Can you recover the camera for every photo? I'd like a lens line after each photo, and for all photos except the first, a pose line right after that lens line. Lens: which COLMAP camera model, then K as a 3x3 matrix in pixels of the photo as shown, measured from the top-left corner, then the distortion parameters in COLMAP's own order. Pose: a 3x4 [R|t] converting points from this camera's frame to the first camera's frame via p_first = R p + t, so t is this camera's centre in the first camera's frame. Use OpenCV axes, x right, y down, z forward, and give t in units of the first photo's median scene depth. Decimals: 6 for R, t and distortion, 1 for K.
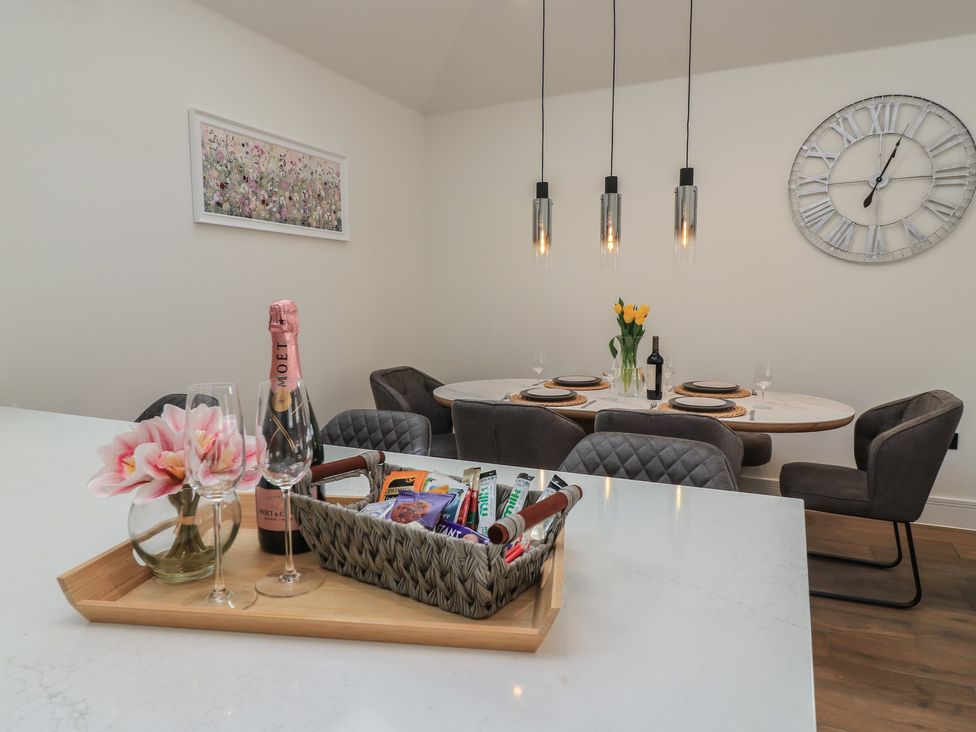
lens RADIAL K [[641.6, 0, 482.0], [0, 641.6, 365.5], [0, 0, 1]] dist [0.003845, -0.007031]
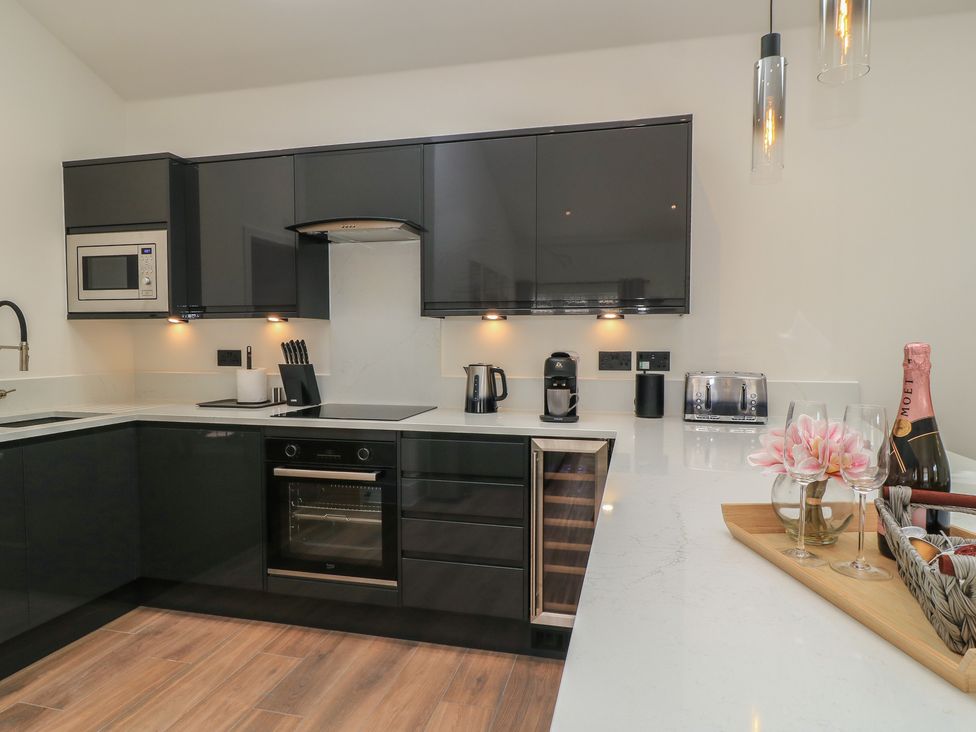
lens RADIAL K [[606.7, 0, 474.1], [0, 606.7, 367.7], [0, 0, 1]] dist [-0.004100, -0.003185]
pose [[0.192682, 0.050335, -0.979970, 0.150702], [-0.099348, 0.994552, 0.031550, -0.002884], [0.976219, 0.091279, 0.196633, 0.002260]]
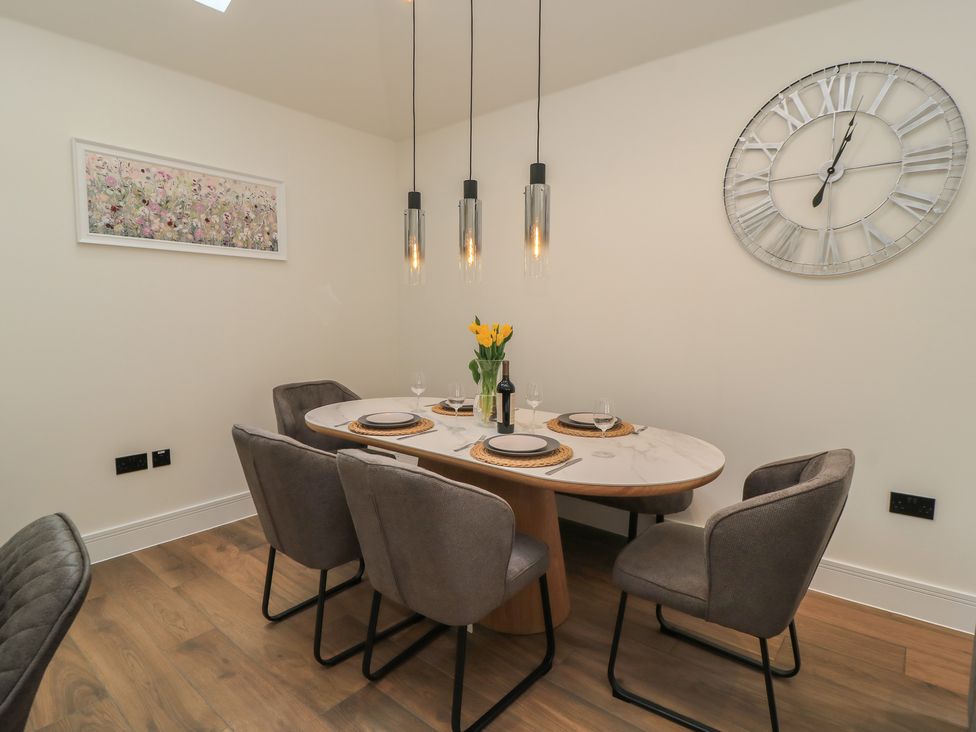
lens RADIAL K [[524.3, 0, 478.5], [0, 524.3, 366.7], [0, 0, 1]] dist [-0.000288, -0.013037]
pose [[0.968359, 0.033866, -0.247252, 0.381036], [-0.035282, 0.999377, -0.001296, -0.032519], [0.247054, 0.009979, 0.968950, 0.280627]]
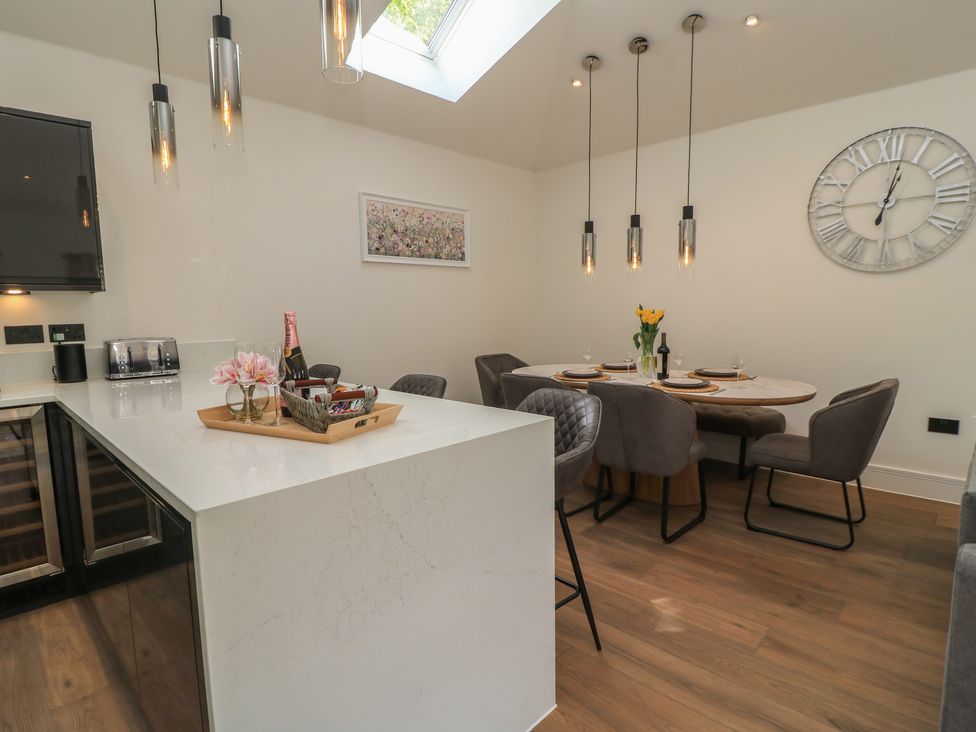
lens RADIAL K [[524.3, 0, 478.5], [0, 524.3, 366.7], [0, 0, 1]] dist [-0.000288, -0.013037]
pose [[0.944873, 0.027331, -0.326295, 0.245077], [-0.022697, 0.999580, 0.018001, 0.013577], [0.326650, -0.009603, 0.945097, -0.150649]]
